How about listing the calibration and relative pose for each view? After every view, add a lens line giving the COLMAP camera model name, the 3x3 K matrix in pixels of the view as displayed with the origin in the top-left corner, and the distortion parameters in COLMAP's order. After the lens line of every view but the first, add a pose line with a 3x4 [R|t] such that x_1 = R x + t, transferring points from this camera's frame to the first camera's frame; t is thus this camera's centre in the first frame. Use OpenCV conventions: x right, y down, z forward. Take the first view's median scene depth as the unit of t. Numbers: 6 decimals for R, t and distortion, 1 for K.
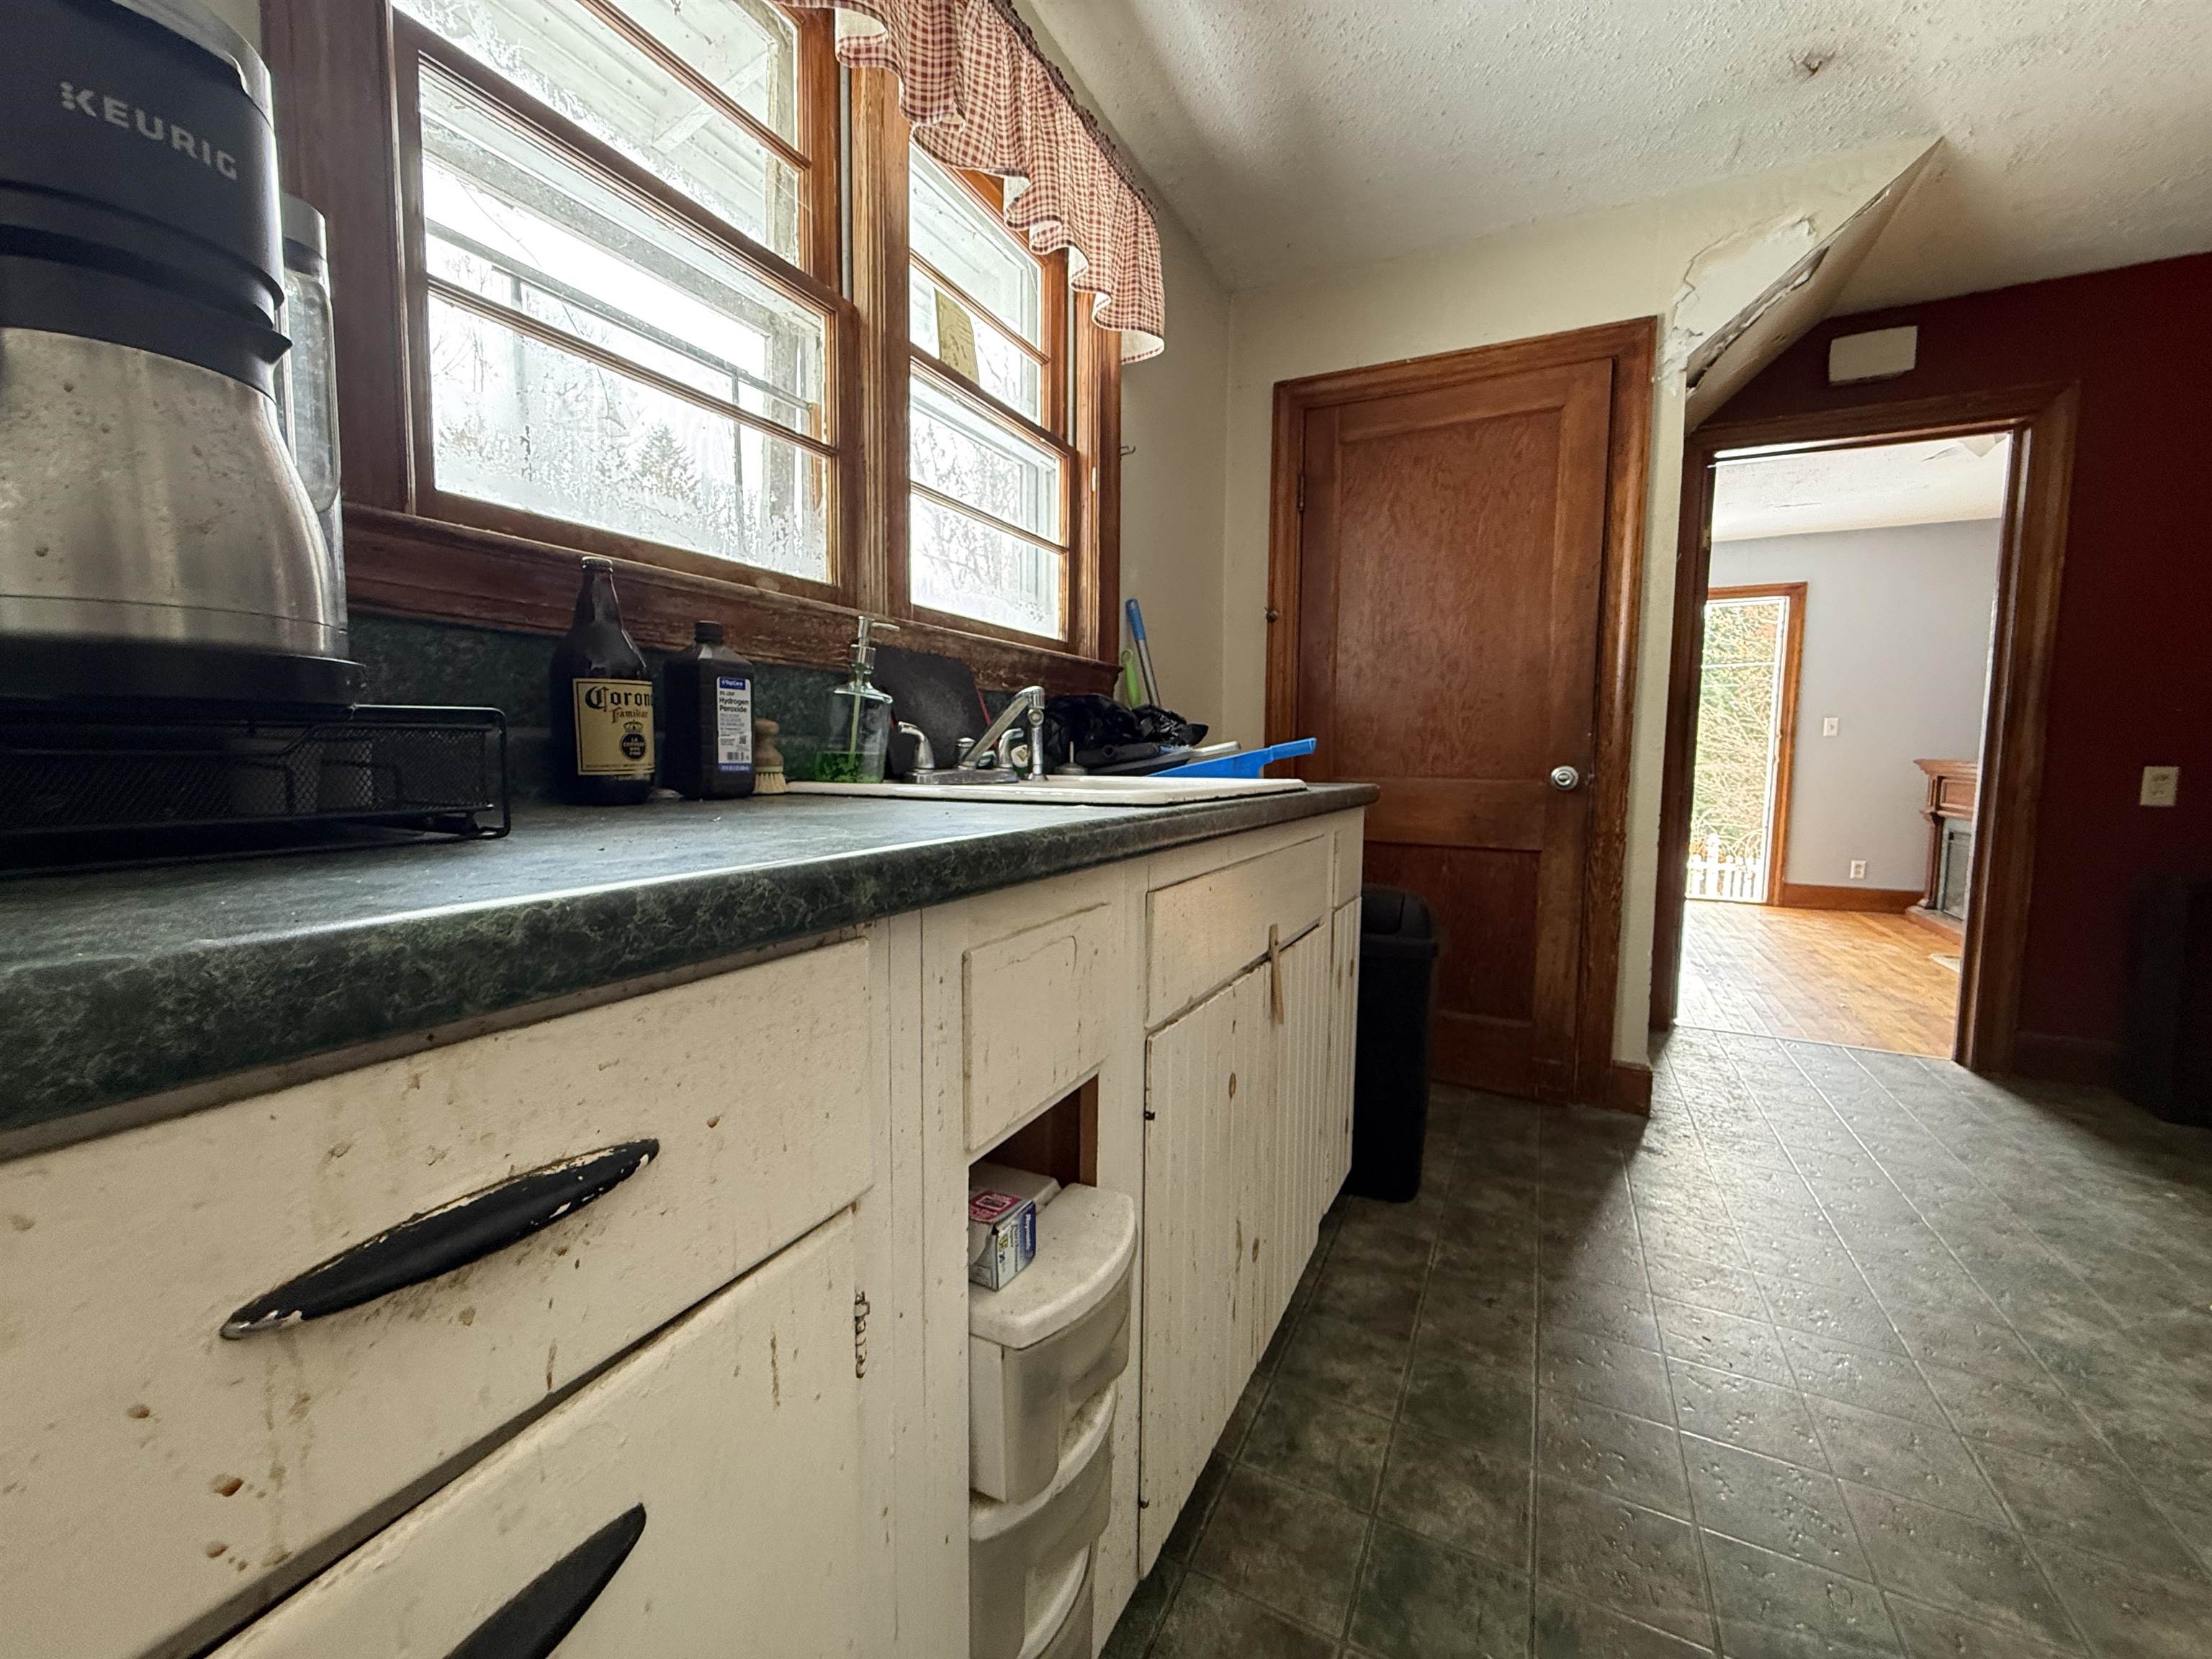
lens RADIAL K [[875.4, 0, 1103.6], [0, 875.4, 824.2], [0, 0, 1]] dist [-0.000309, -0.000130]
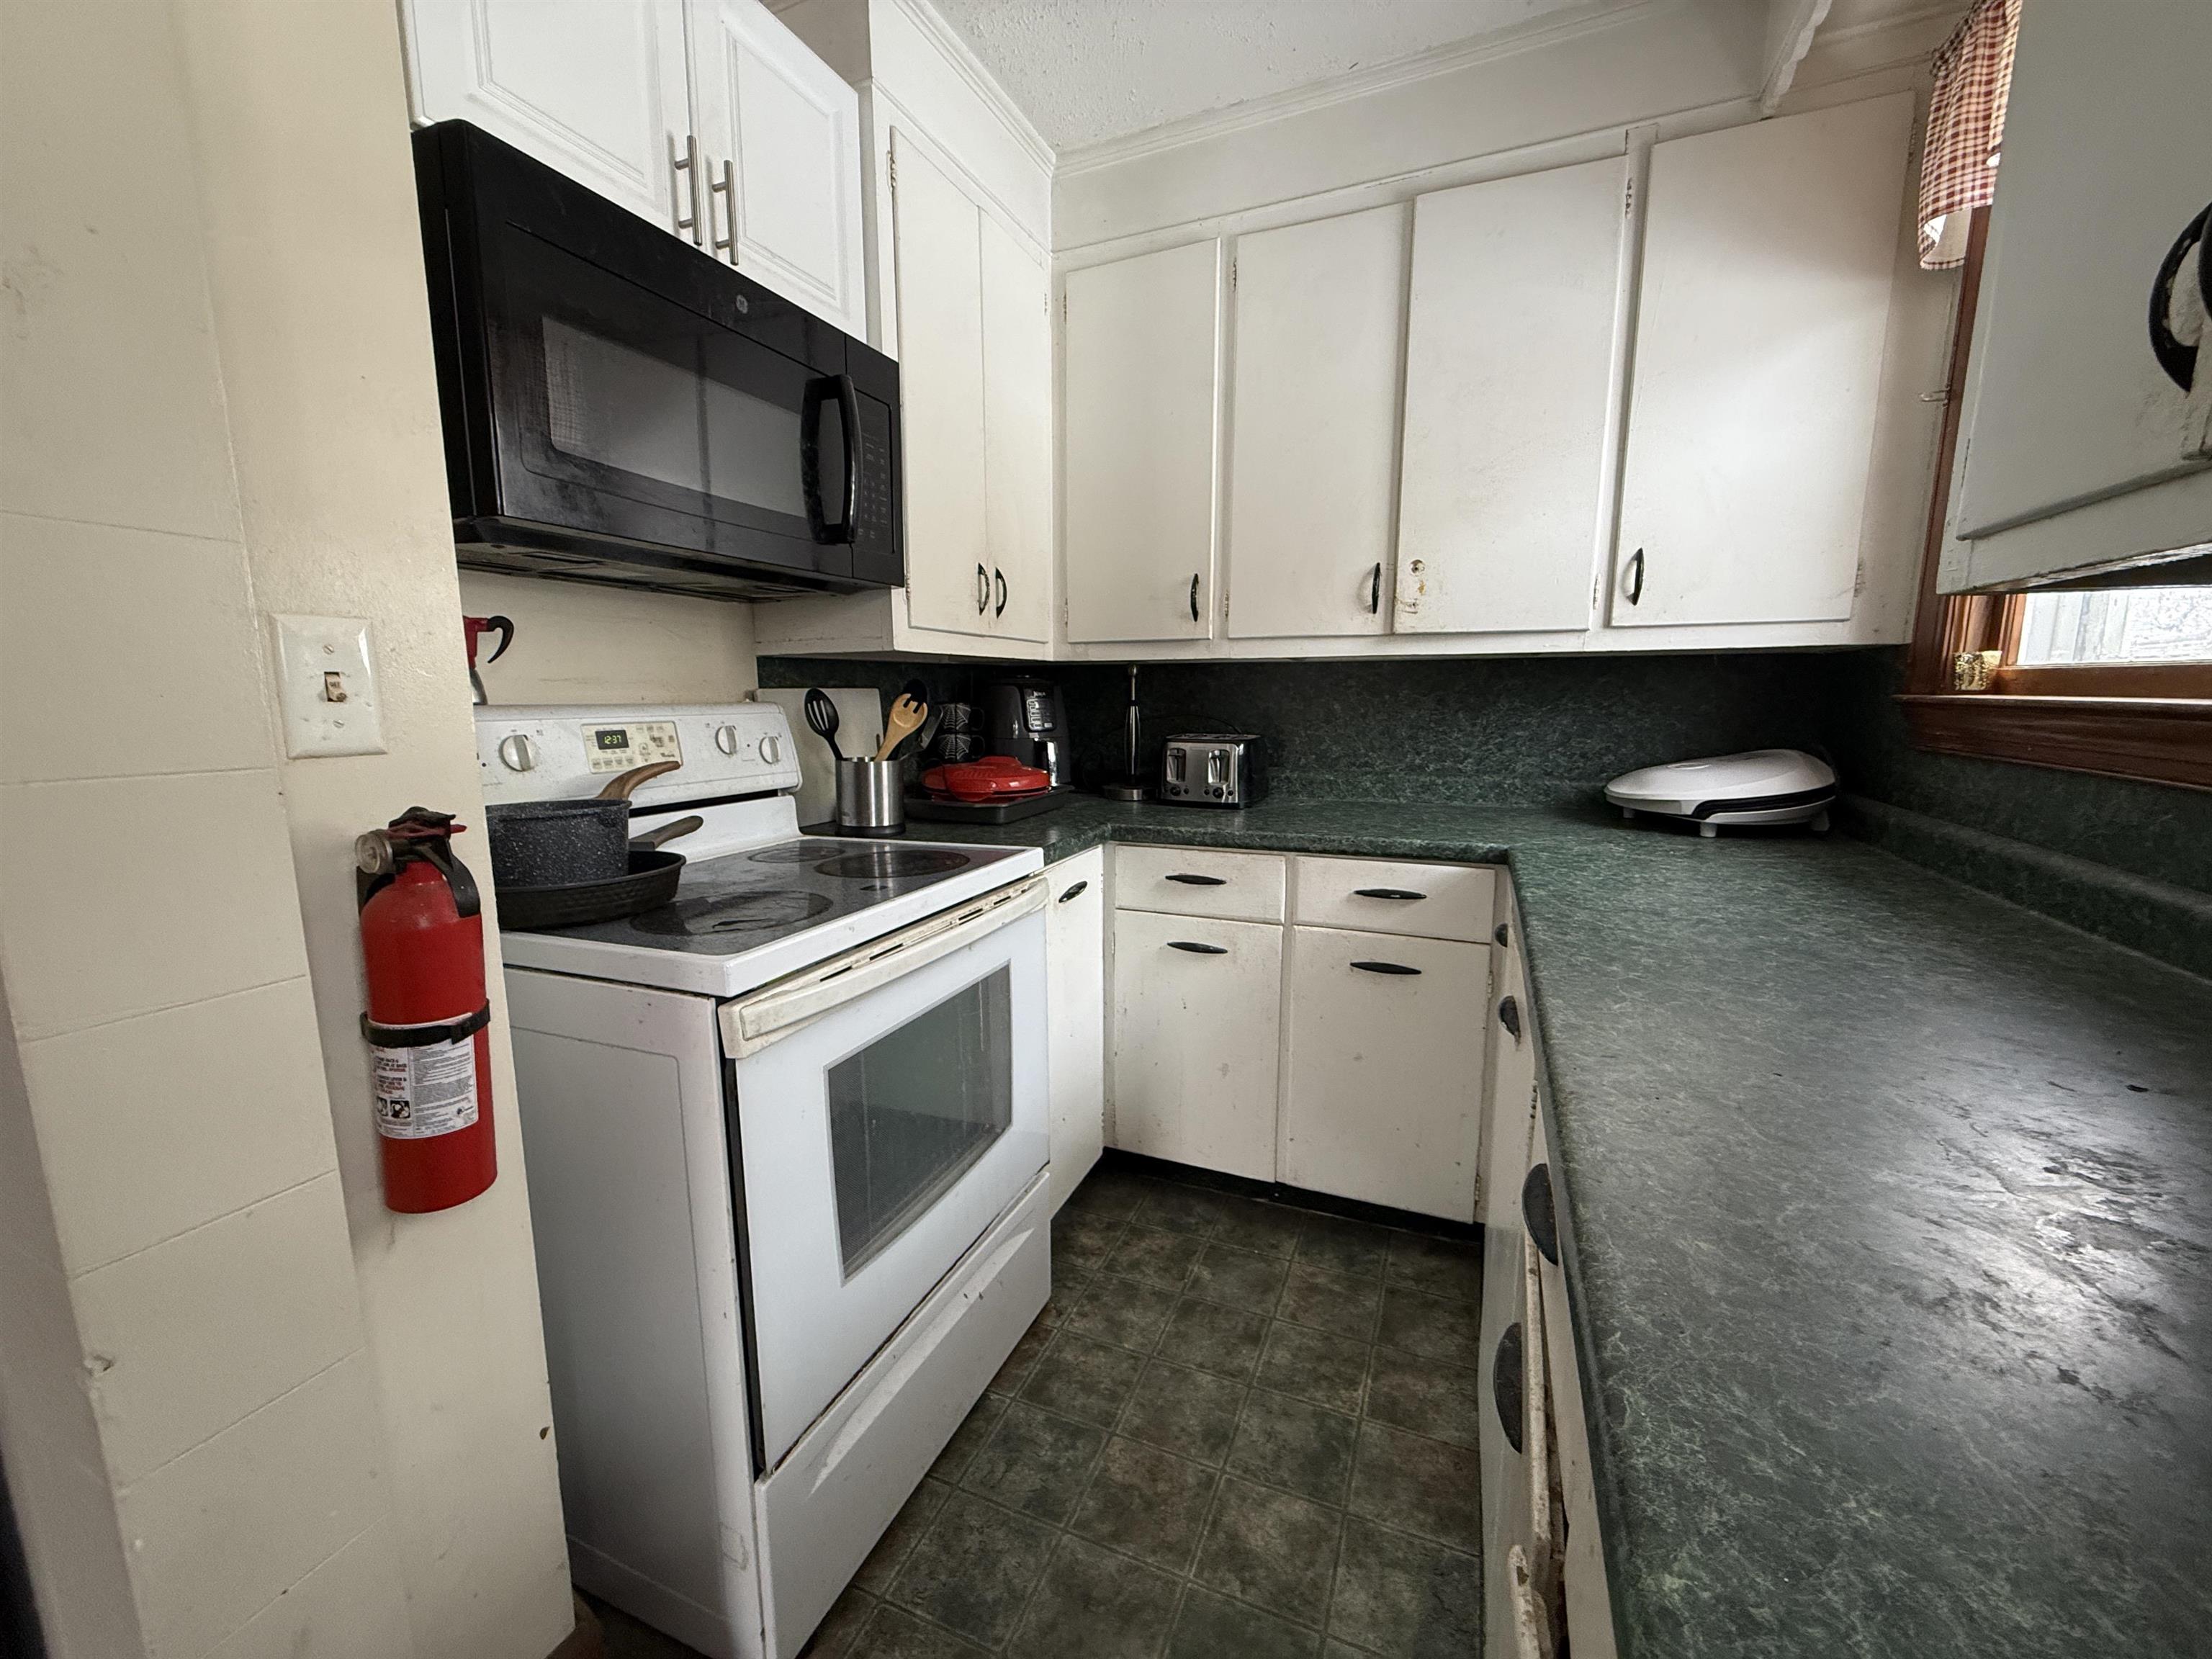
lens RADIAL K [[875.4, 0, 1105.9], [0, 875.4, 828.3], [0, 0, 1]] dist [-0.000309, -0.000130]
pose [[-0.999079, 0.004133, -0.042701, 0.162182], [-0.005905, 0.972630, 0.232285, -0.132152], [0.042492, 0.232323, -0.971710, 0.461070]]
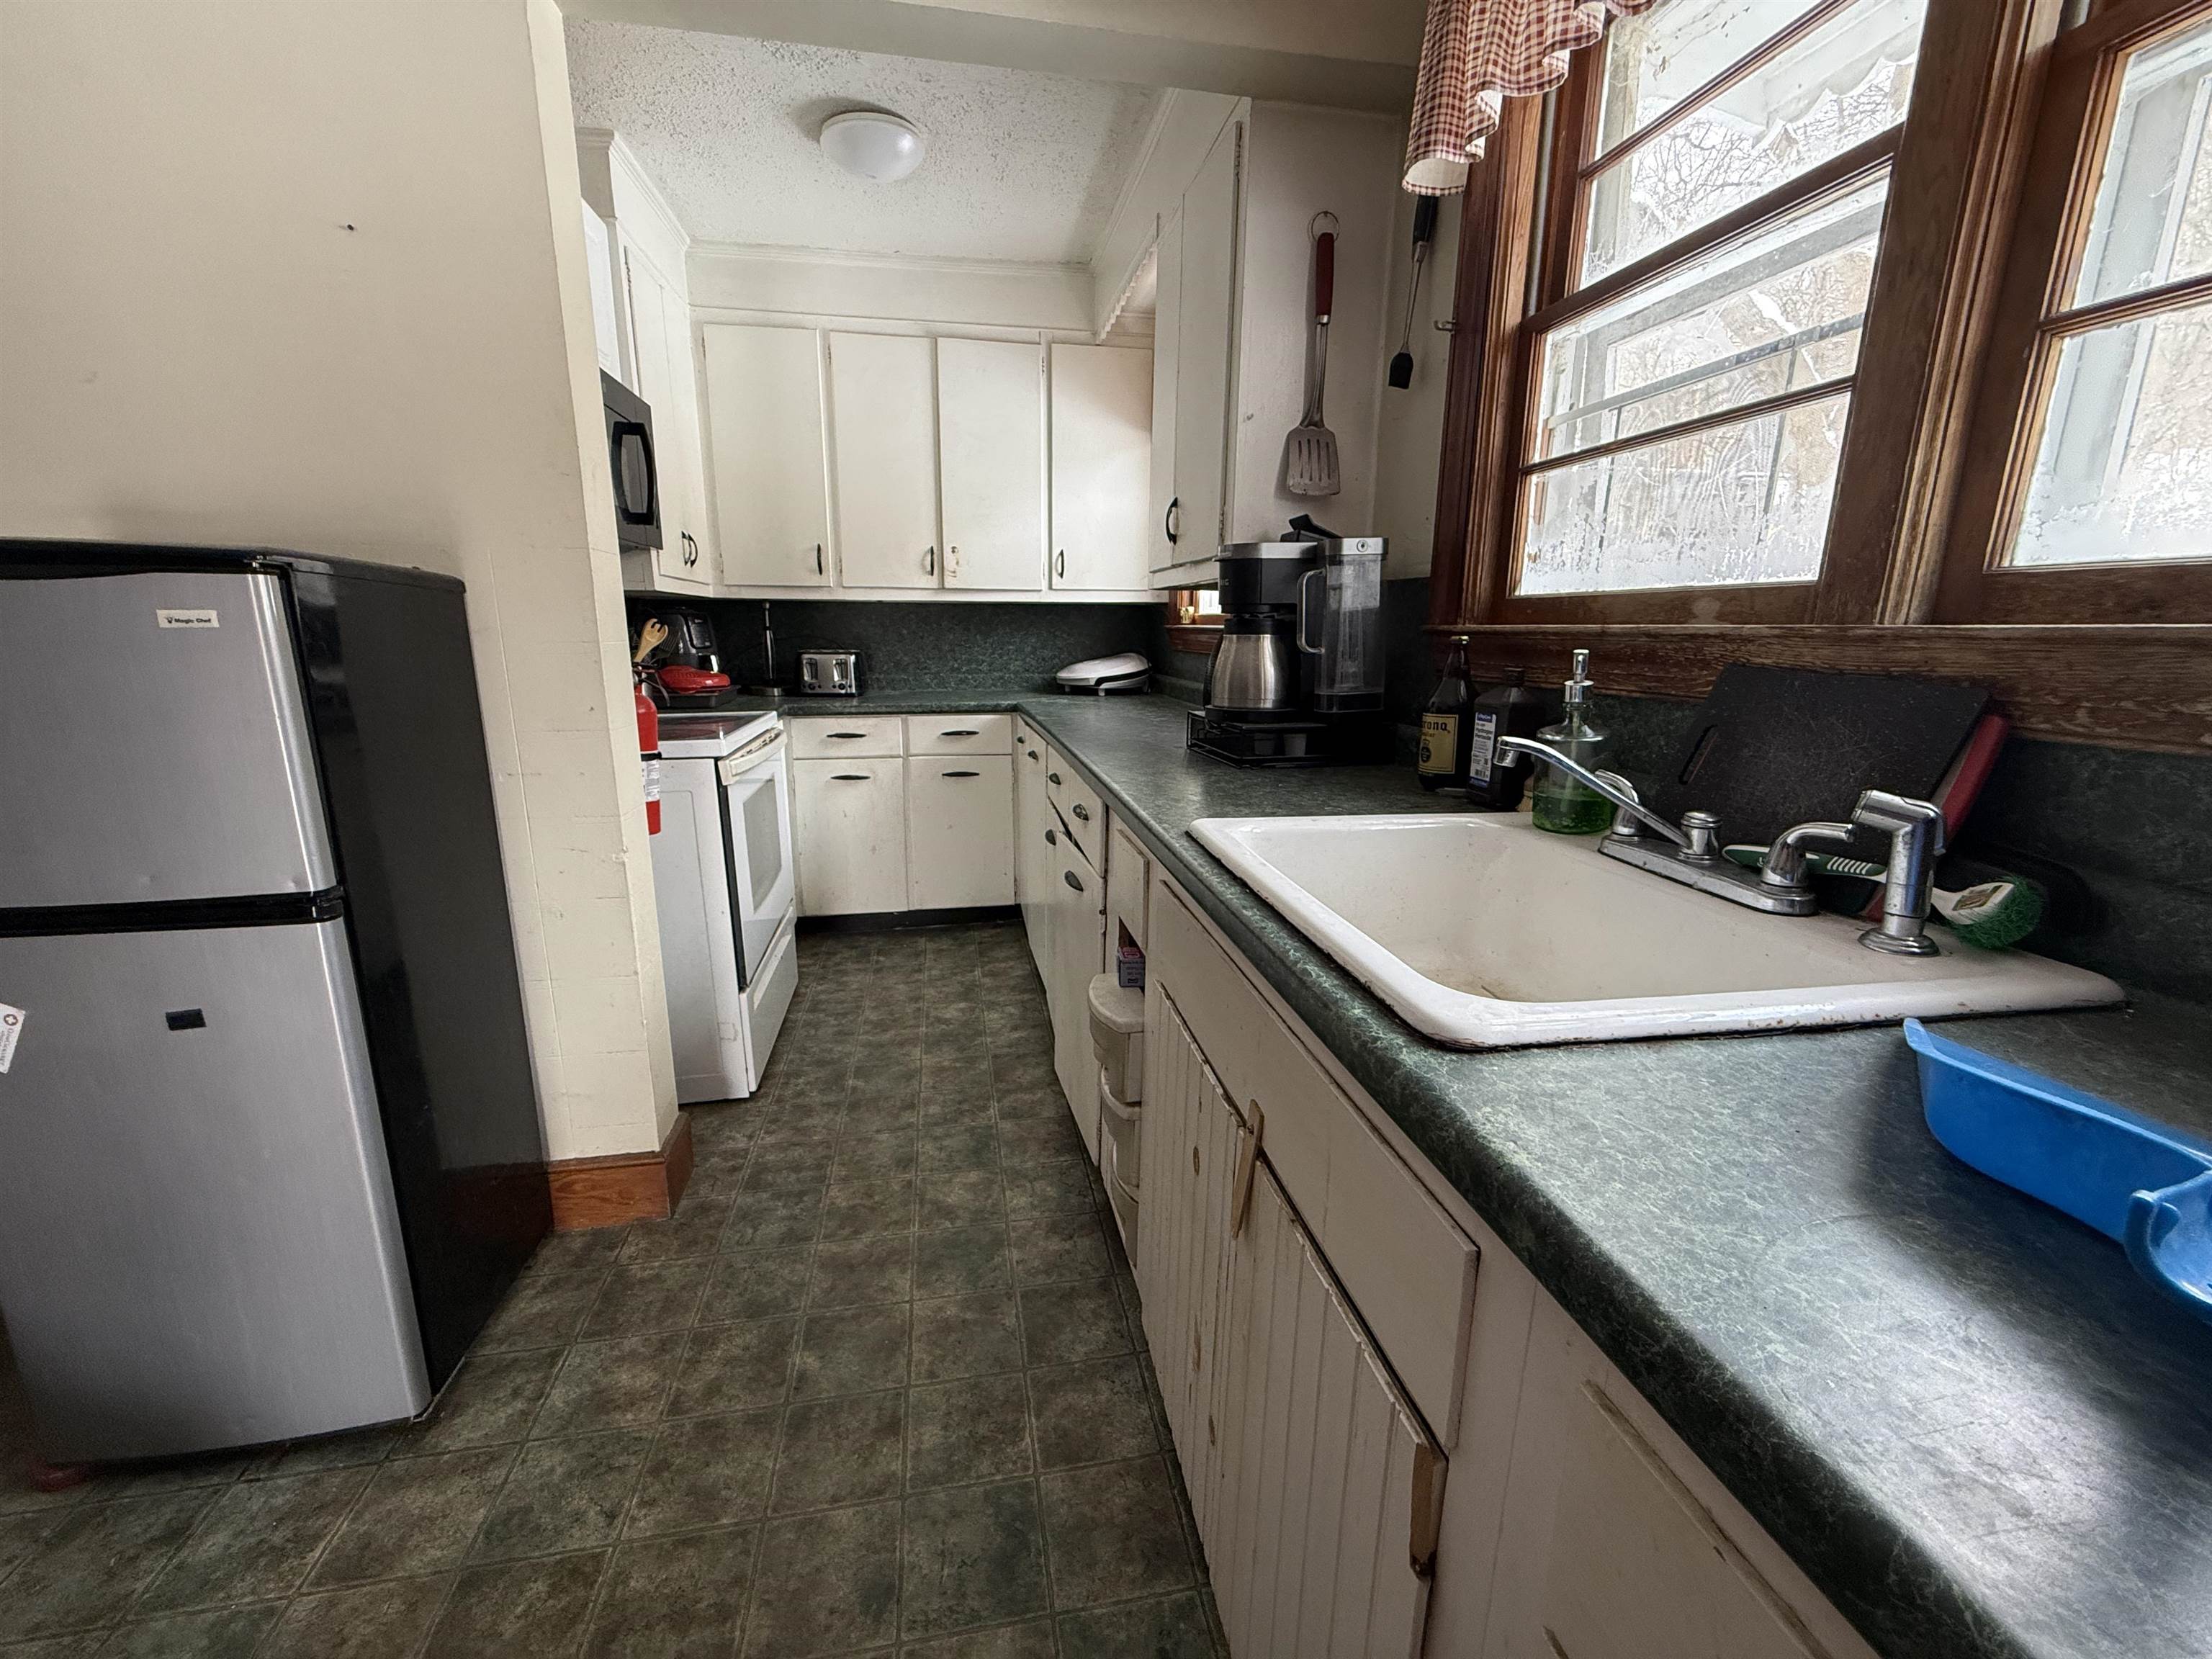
lens RADIAL K [[875.4, 0, 1097.5], [0, 875.4, 831.5], [0, 0, 1]] dist [-0.000309, -0.000130]
pose [[-0.814657, 0.120689, -0.567245, 0.360768], [-0.056997, 0.956709, 0.285410, -0.149509], [0.577135, 0.264843, -0.772511, 0.760108]]
